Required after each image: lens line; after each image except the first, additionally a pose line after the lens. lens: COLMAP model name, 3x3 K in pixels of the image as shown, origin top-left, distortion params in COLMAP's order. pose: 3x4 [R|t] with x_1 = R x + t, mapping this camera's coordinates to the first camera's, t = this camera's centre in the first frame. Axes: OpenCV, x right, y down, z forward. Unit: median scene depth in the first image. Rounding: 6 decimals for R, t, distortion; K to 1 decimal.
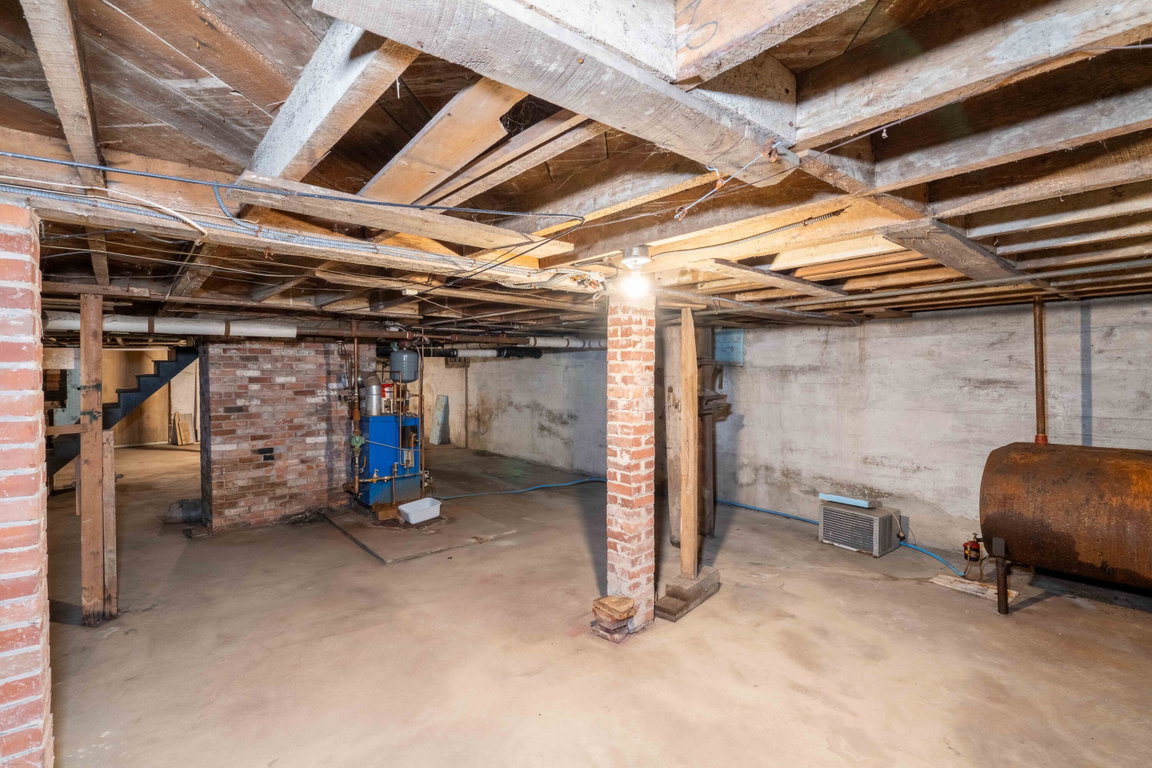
lens RADIAL K [[523.9, 0, 577.3], [0, 523.9, 369.2], [0, 0, 1]] dist [-0.000909, 0.000014]
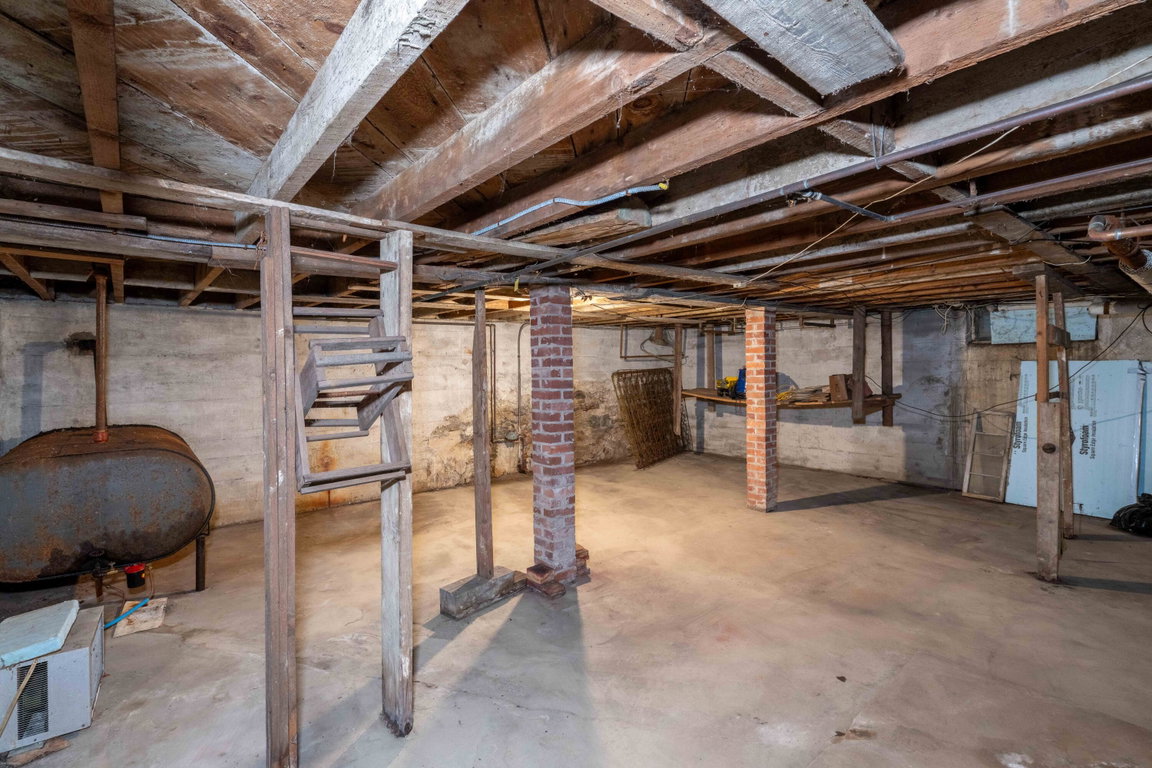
lens RADIAL K [[523.9, 0, 577.3], [0, 523.9, 369.2], [0, 0, 1]] dist [-0.000909, 0.000014]
pose [[-0.999831, 0.017593, 0.005263, 0.037938], [0.017594, 0.999845, 0.000243, 0.031982], [-0.005258, 0.000335, -0.999986, 1.968087]]
